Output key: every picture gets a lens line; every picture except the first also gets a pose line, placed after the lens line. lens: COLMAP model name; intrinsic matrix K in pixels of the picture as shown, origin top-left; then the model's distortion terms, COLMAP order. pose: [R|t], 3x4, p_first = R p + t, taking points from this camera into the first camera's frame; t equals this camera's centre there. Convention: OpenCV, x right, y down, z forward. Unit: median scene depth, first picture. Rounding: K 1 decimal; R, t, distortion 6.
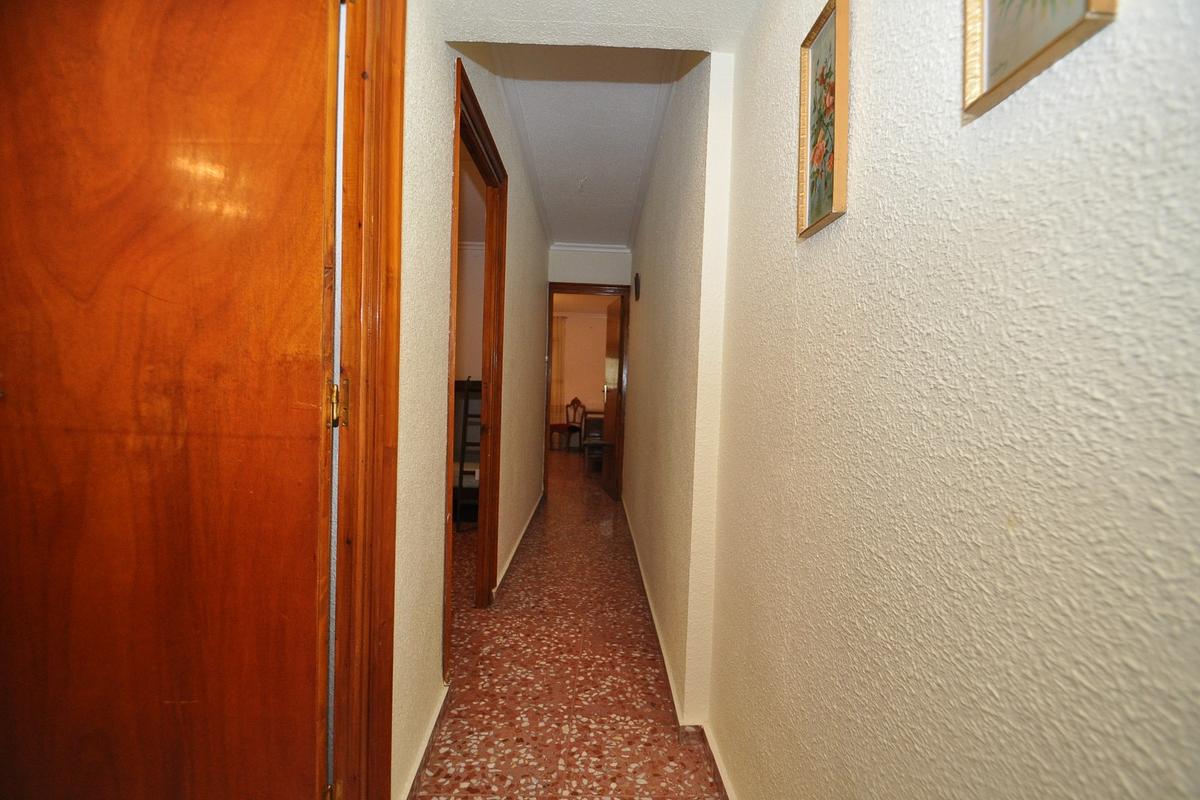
lens RADIAL K [[526.3, 0, 600.1], [0, 526.3, 395.8], [0, 0, 1]] dist [-0.000919, -0.009250]
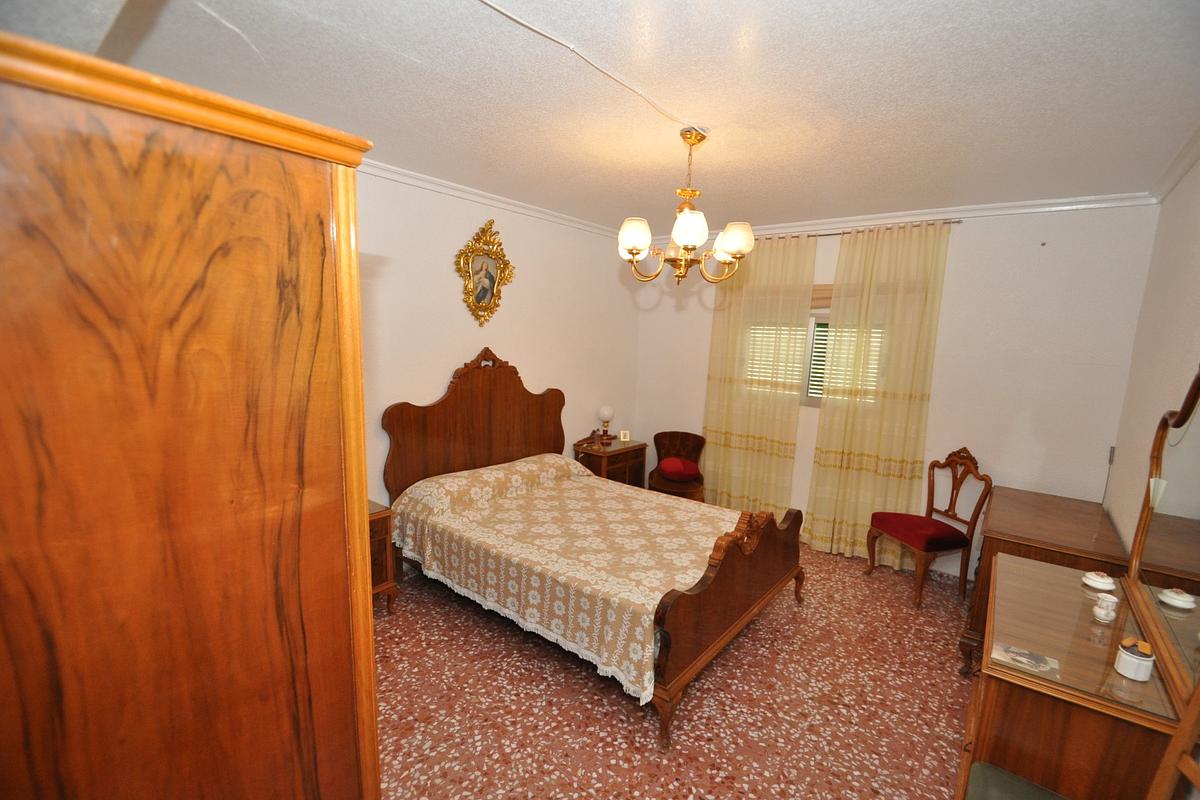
lens RADIAL K [[526.3, 0, 599.8], [0, 526.3, 396.7], [0, 0, 1]] dist [-0.000919, -0.009250]
pose [[0.769503, 0.090820, -0.632152, -0.014268], [-0.031941, 0.994071, 0.103935, -0.059108], [0.637843, -0.059787, 0.767842, 0.578003]]
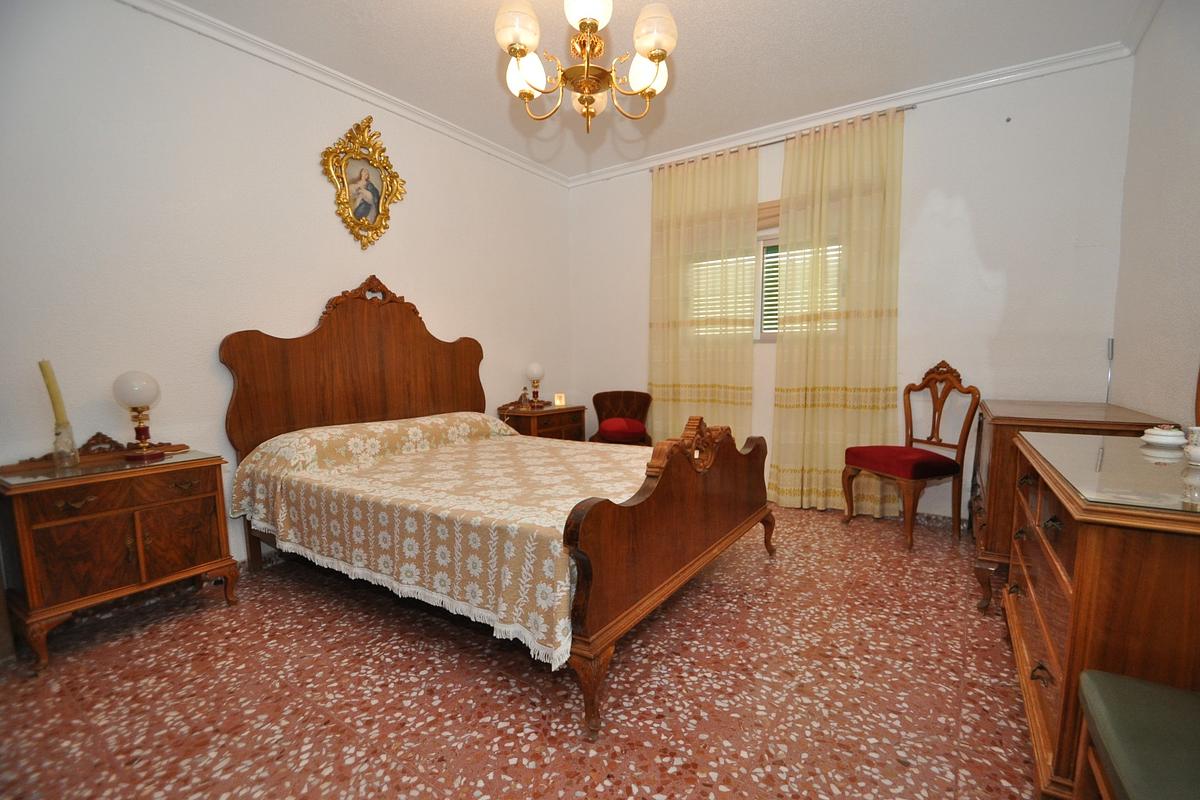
lens RADIAL K [[526.3, 0, 598.6], [0, 526.3, 400.5], [0, 0, 1]] dist [-0.000919, -0.009250]
pose [[0.818139, 0.014195, -0.574846, -0.033662], [0.020895, 0.998301, 0.054391, 0.005330], [0.574641, -0.056511, 0.816452, 0.638956]]
